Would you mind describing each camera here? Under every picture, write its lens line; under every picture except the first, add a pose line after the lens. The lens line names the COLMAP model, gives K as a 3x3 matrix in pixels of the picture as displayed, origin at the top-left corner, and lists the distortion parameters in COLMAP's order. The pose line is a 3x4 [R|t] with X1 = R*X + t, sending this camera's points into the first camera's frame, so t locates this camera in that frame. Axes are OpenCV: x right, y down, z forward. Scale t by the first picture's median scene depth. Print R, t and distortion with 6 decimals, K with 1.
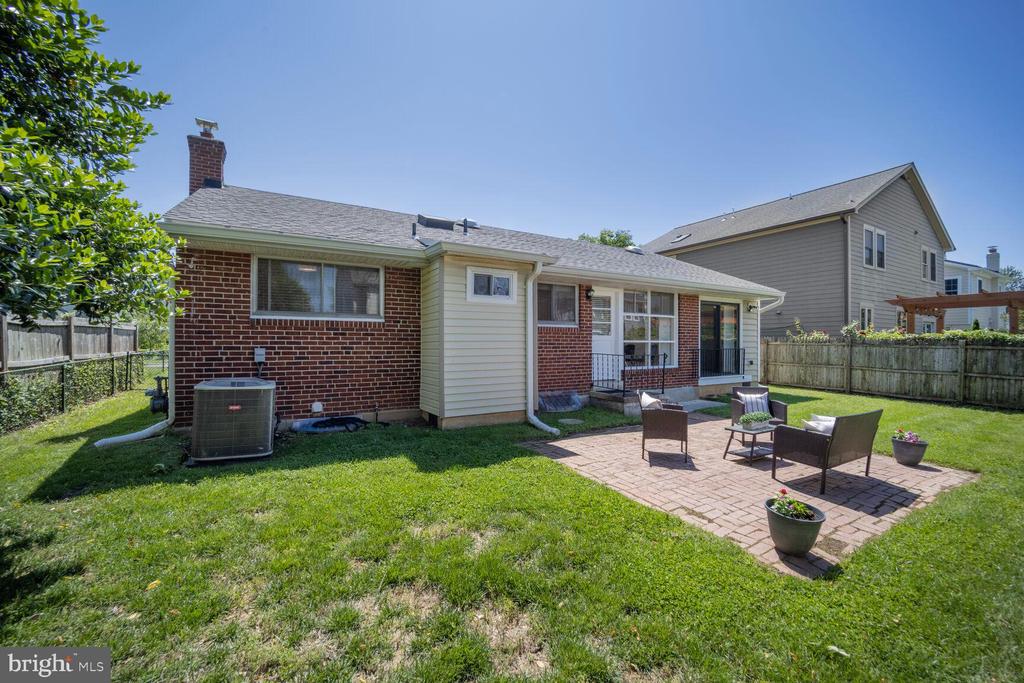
lens RADIAL K [[410.3, 0, 512.0], [0, 410.3, 341.5], [0, 0, 1]] dist [-0.004178, -0.000109]
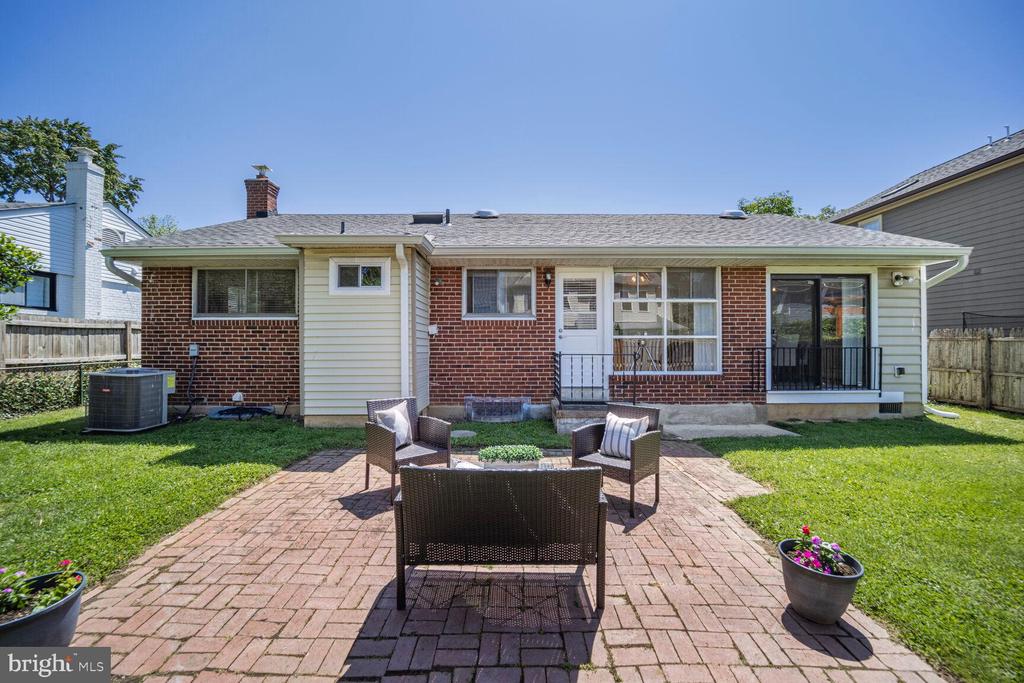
lens RADIAL K [[414.8, 0, 517.3], [0, 414.8, 342.9], [0, 0, 1]] dist [-0.017297, -0.000249]
pose [[0.869870, -0.005515, -0.493250, 0.641324], [0.004958, 0.999985, -0.002435, 0.015381], [0.493256, -0.000327, 0.869884, 0.332048]]
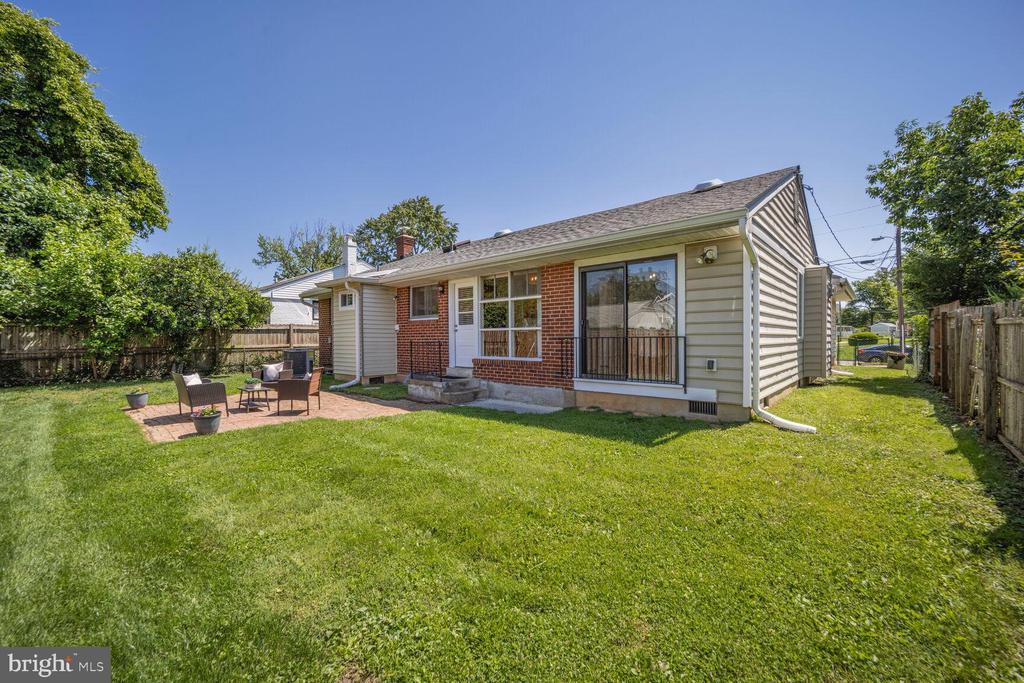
lens RADIAL K [[414.8, 0, 517.3], [0, 414.8, 342.9], [0, 0, 1]] dist [-0.017297, -0.000249]
pose [[0.317526, 0.010155, -0.948195, 1.624837], [0.015031, 0.999763, 0.015741, 0.022278], [0.948130, -0.019250, 0.317299, 1.007908]]
